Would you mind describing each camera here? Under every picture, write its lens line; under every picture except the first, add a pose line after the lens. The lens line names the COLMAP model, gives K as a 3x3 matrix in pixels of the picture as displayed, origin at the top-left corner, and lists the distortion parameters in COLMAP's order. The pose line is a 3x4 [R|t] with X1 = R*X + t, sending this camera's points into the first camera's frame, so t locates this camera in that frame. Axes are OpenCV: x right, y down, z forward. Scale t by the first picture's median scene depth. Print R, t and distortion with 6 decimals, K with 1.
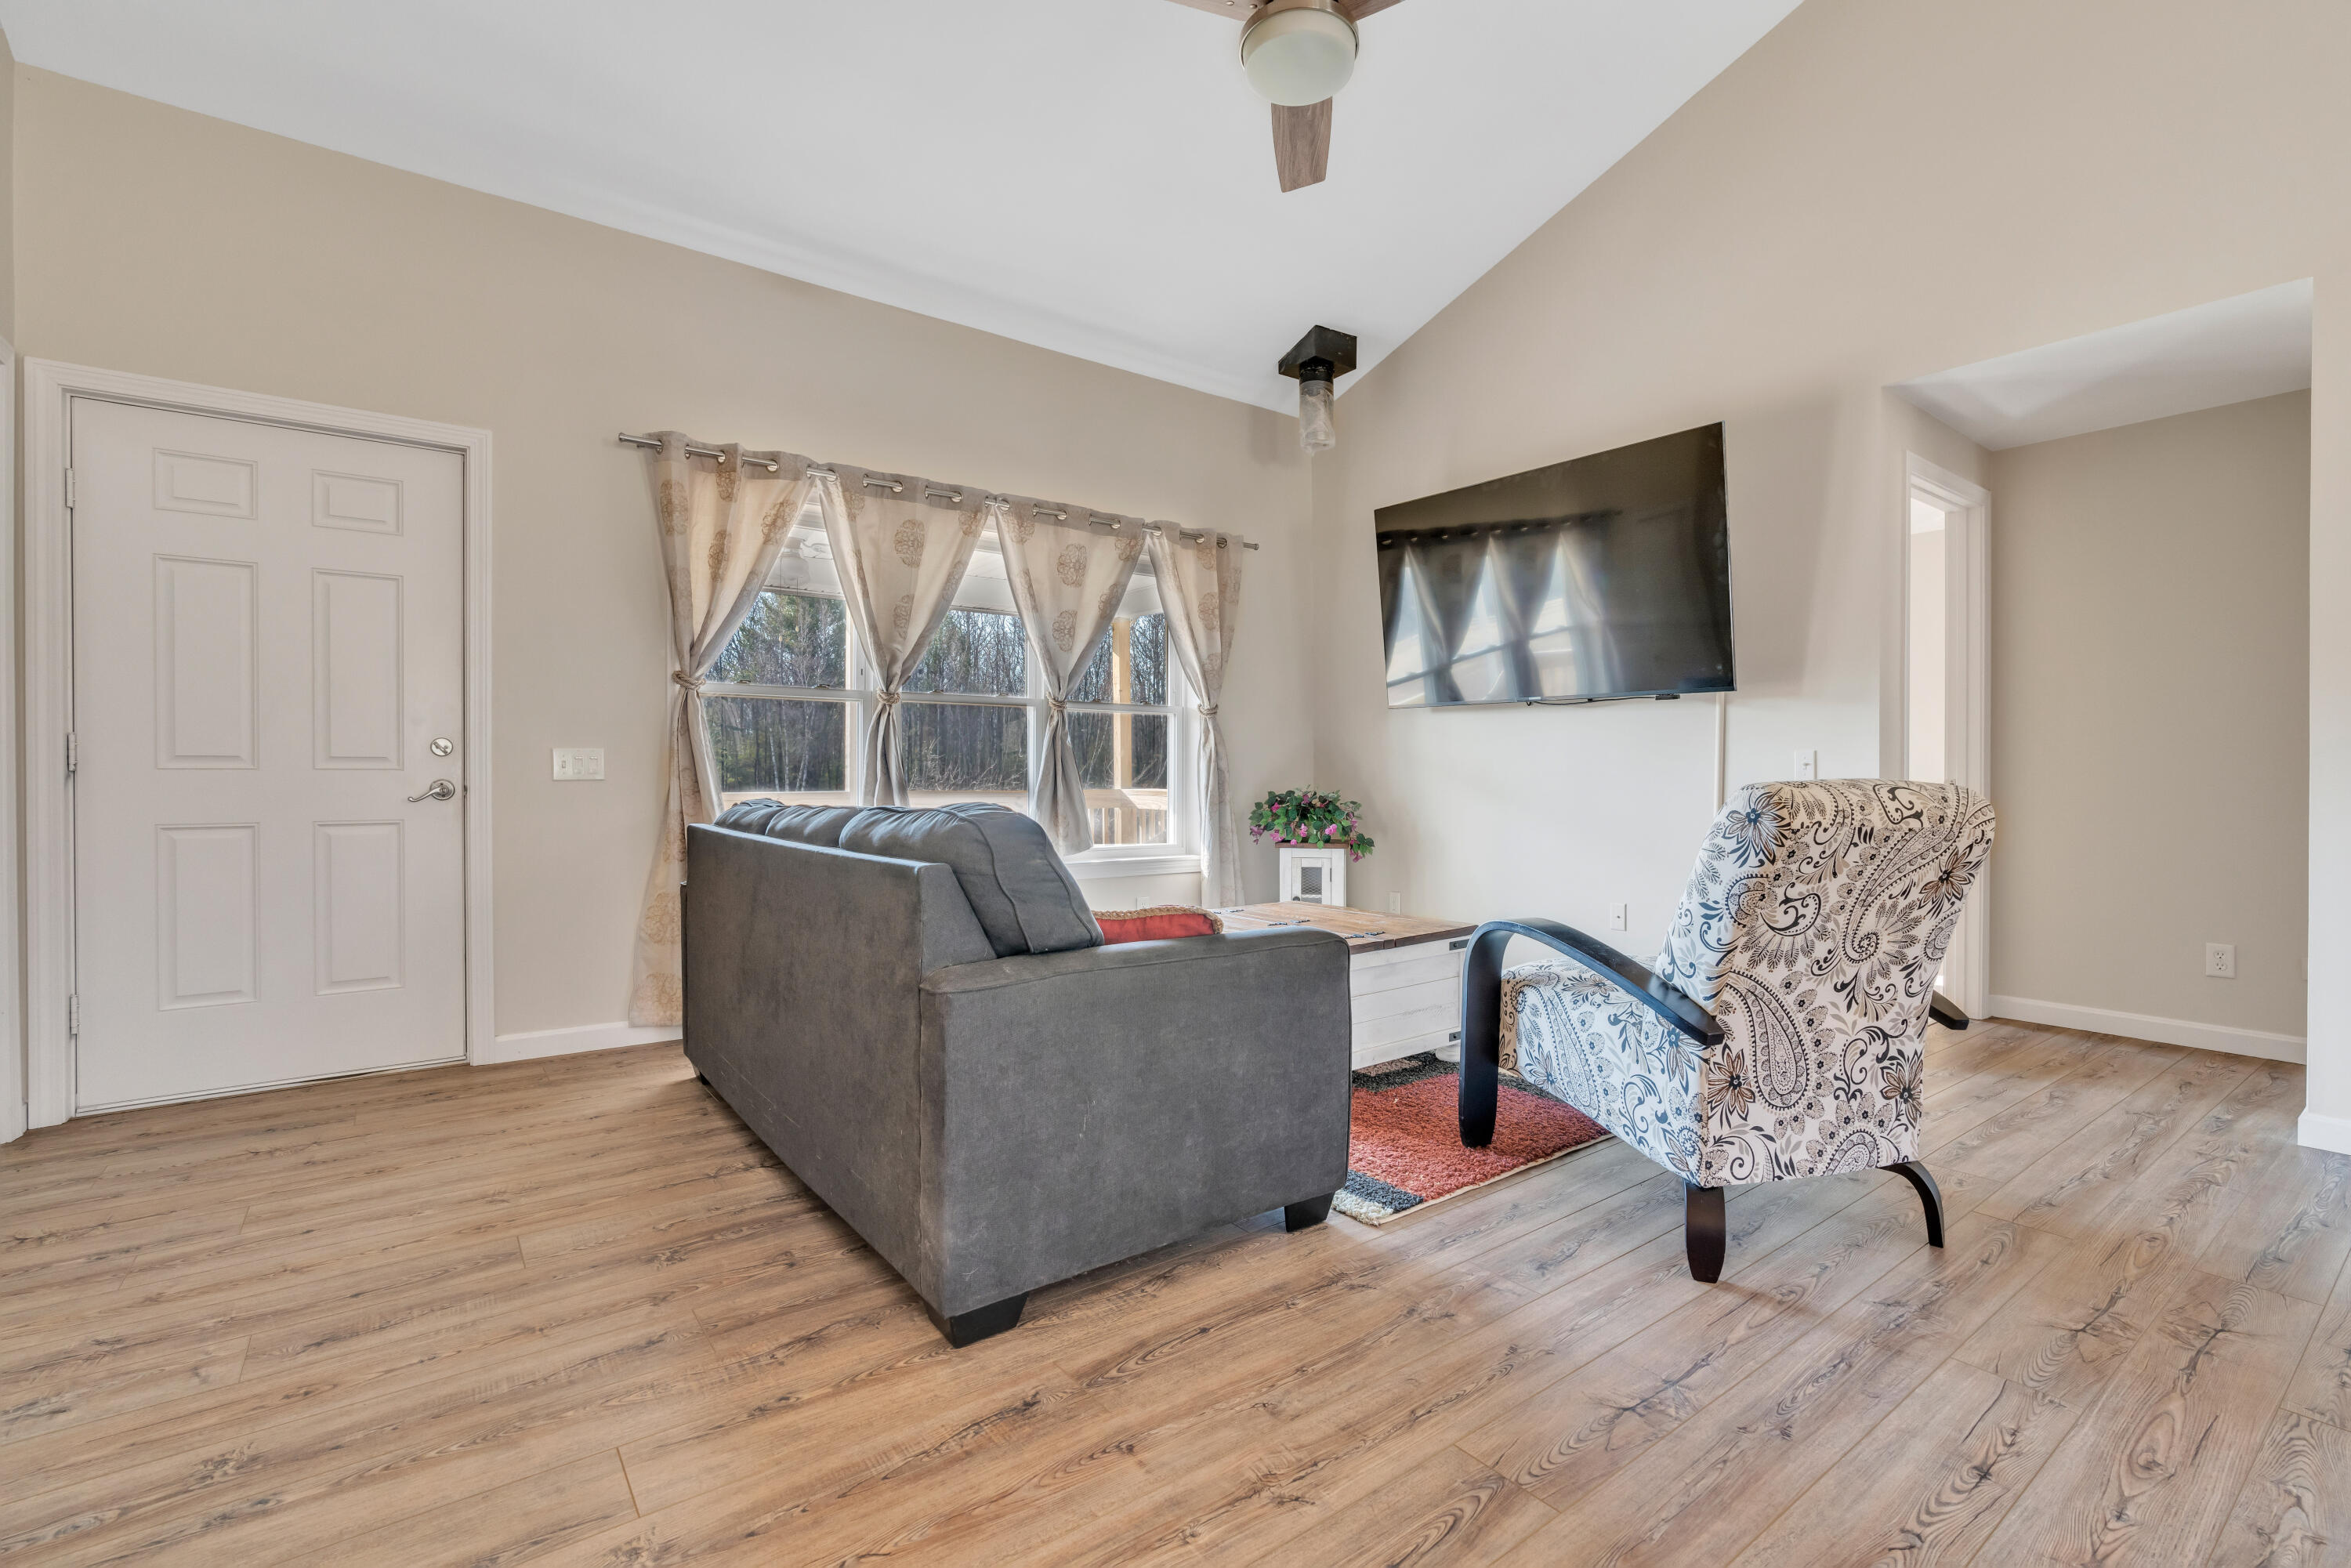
lens RADIAL K [[1062.2, 0, 1178.0], [0, 1062.2, 781.9], [0, 0, 1]] dist [0.000915, 0.000201]
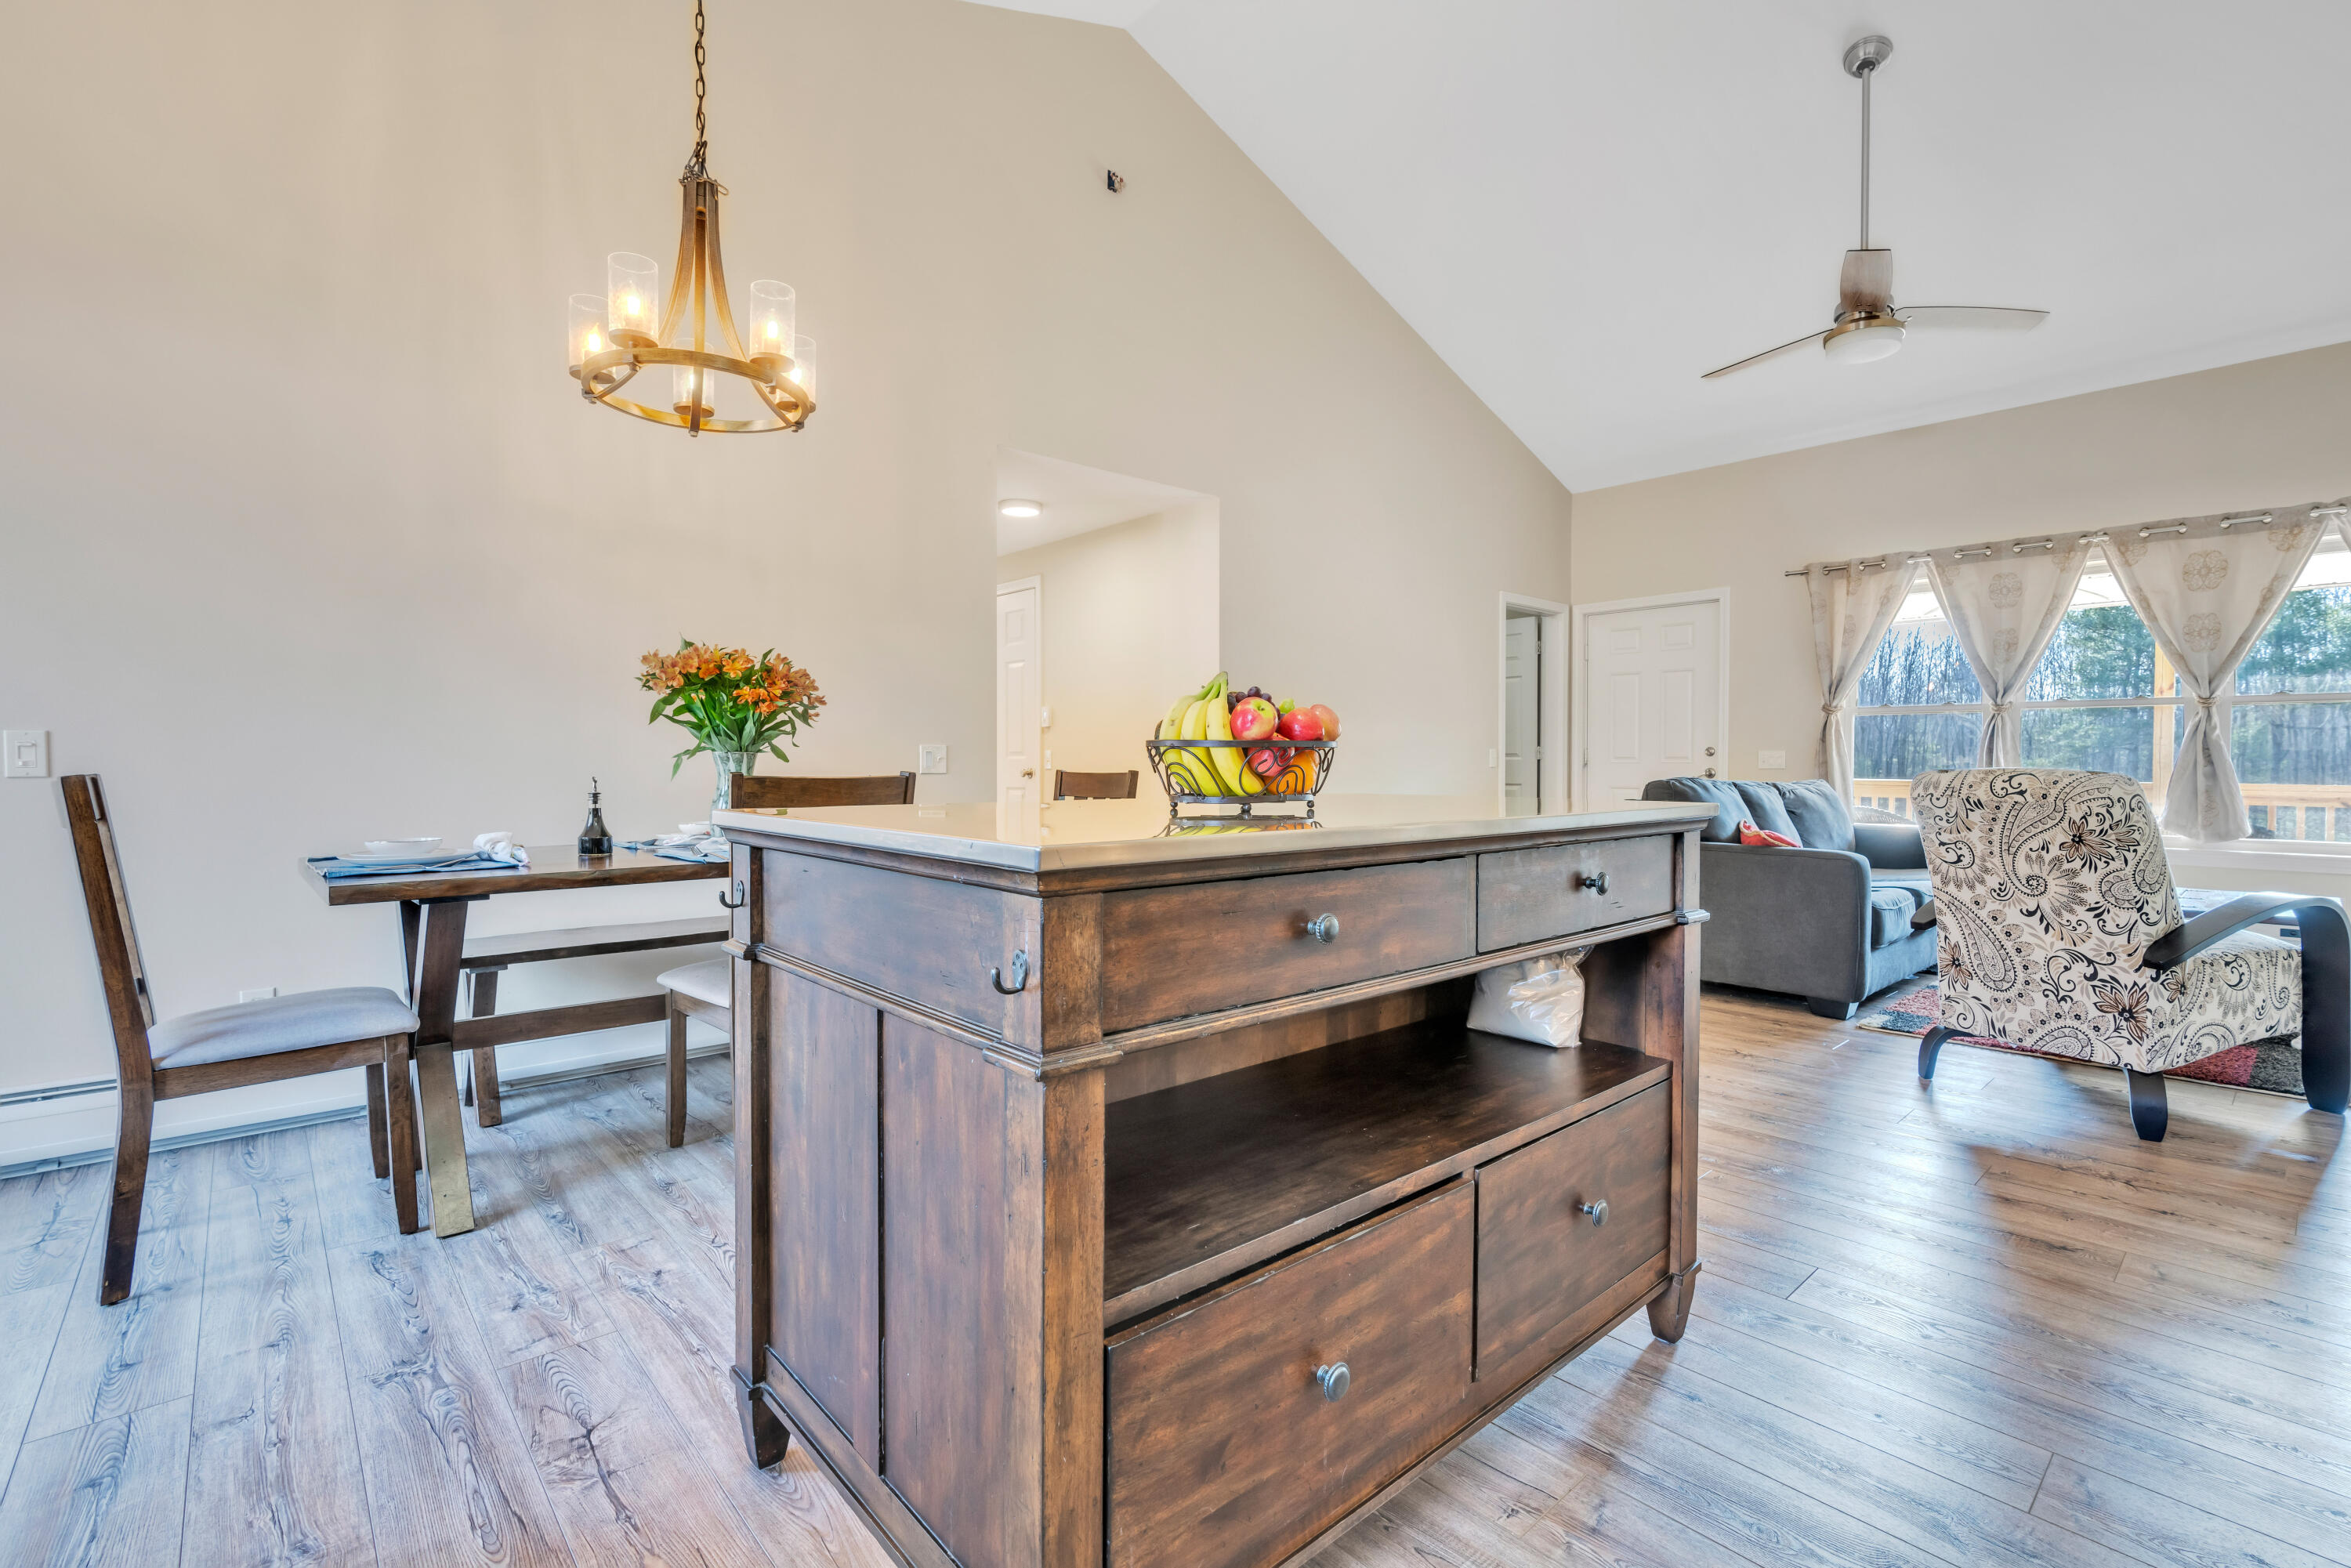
lens RADIAL K [[1062.2, 0, 1176.7], [0, 1062.2, 778.9], [0, 0, 1]] dist [0.000915, 0.000201]
pose [[0.075678, 0.017430, -0.996980, 1.937340], [-0.009309, 0.999816, 0.016773, -0.001035], [0.997089, 0.008011, 0.075826, -0.250013]]
